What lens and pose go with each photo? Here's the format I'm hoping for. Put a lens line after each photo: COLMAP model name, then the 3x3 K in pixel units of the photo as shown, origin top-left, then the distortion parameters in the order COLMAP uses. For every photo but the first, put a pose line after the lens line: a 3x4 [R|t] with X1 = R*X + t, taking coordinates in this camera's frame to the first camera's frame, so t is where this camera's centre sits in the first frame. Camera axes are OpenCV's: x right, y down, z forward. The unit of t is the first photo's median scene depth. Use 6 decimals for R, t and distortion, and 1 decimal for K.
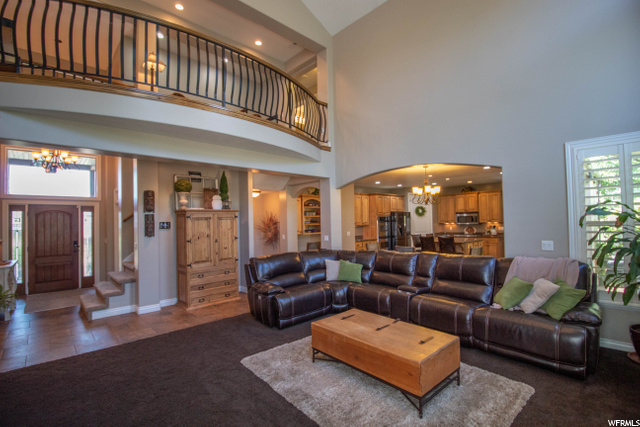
lens RADIAL K [[300.1, 0, 320.0], [0, 300.1, 213.5], [0, 0, 1]] dist [0.000507, -0.014088]
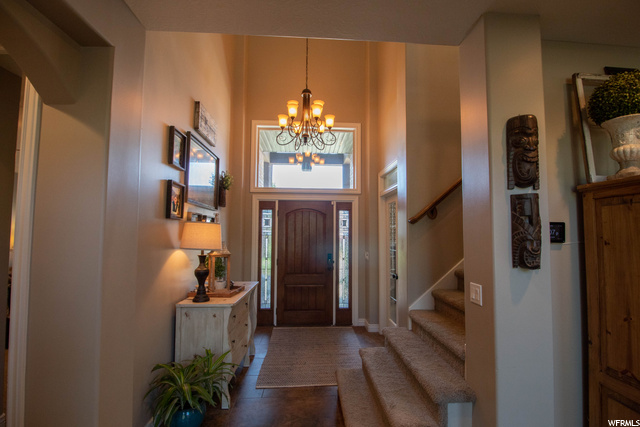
lens RADIAL K [[300.1, 0, 320.0], [0, 300.1, 213.5], [0, 0, 1]] dist [0.000507, -0.014088]
pose [[0.756864, -0.019511, -0.653281, -0.413561], [-0.004315, 0.999383, -0.034847, 0.026275], [0.653558, 0.029193, 0.756313, 0.496528]]
